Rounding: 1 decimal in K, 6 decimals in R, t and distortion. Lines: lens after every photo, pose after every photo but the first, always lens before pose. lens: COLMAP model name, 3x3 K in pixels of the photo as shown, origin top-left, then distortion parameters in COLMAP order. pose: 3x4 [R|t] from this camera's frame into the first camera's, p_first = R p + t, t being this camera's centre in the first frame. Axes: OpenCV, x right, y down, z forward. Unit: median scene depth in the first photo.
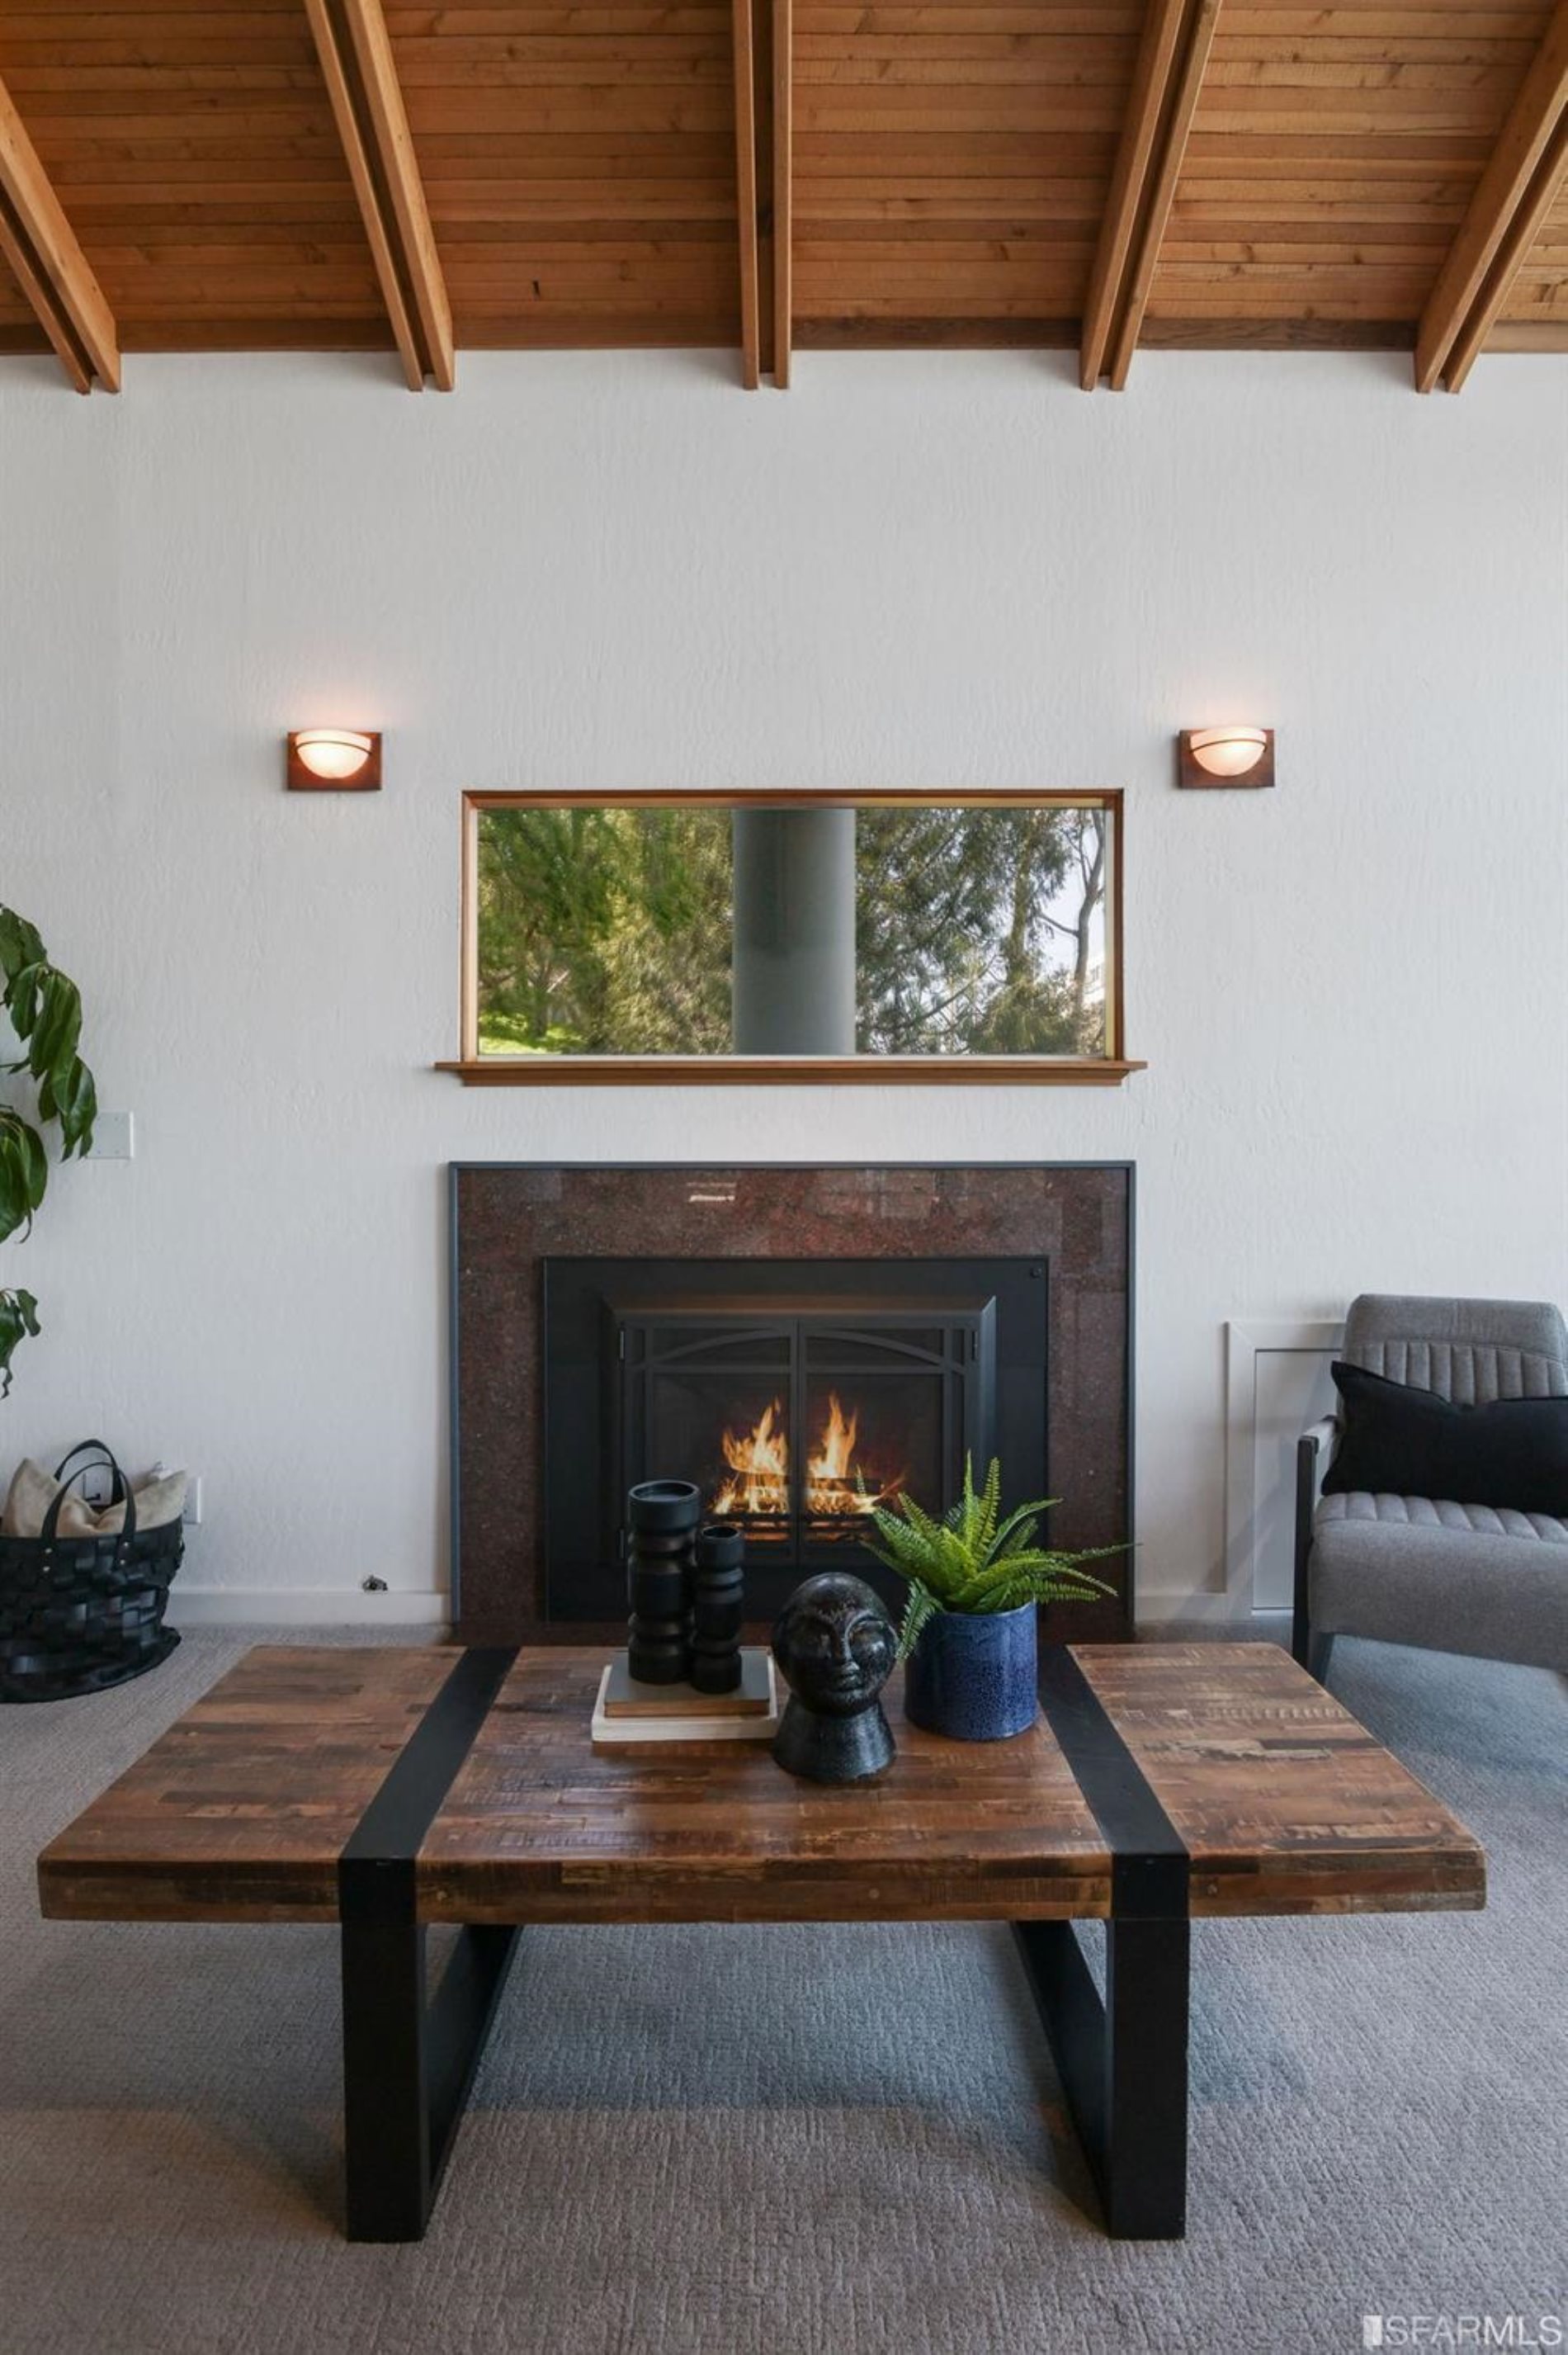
lens RADIAL K [[1130.1, 0, 774.7], [0, 1130.1, 1161.9], [0, 0, 1]] dist [-0.014209, 0.001874]
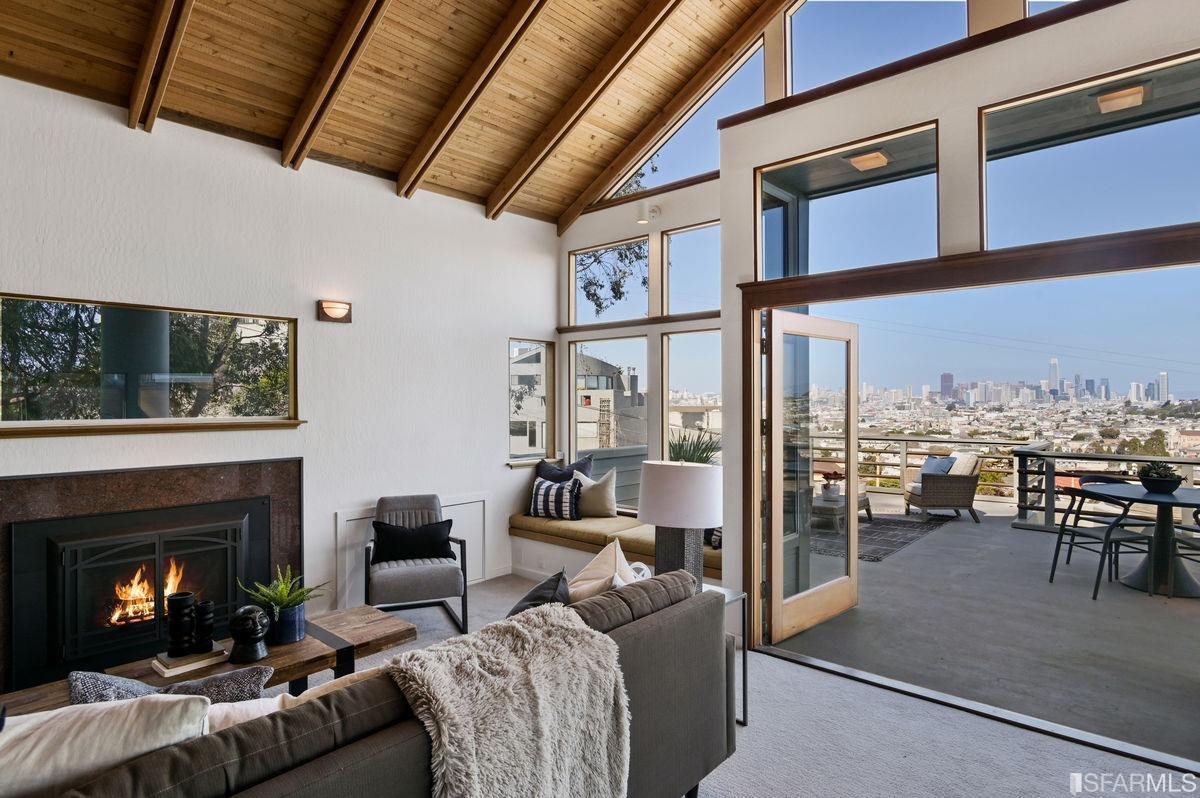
lens RADIAL K [[647.3, 0, 610.8], [0, 647.3, 396.3], [0, 0, 1]] dist [-0.015096, 0.002457]
pose [[0.662501, 0.001685, 0.749059, -0.694408], [0.008792, 0.999911, -0.010025, -0.245465], [-0.749009, 0.013228, 0.662427, -1.151676]]
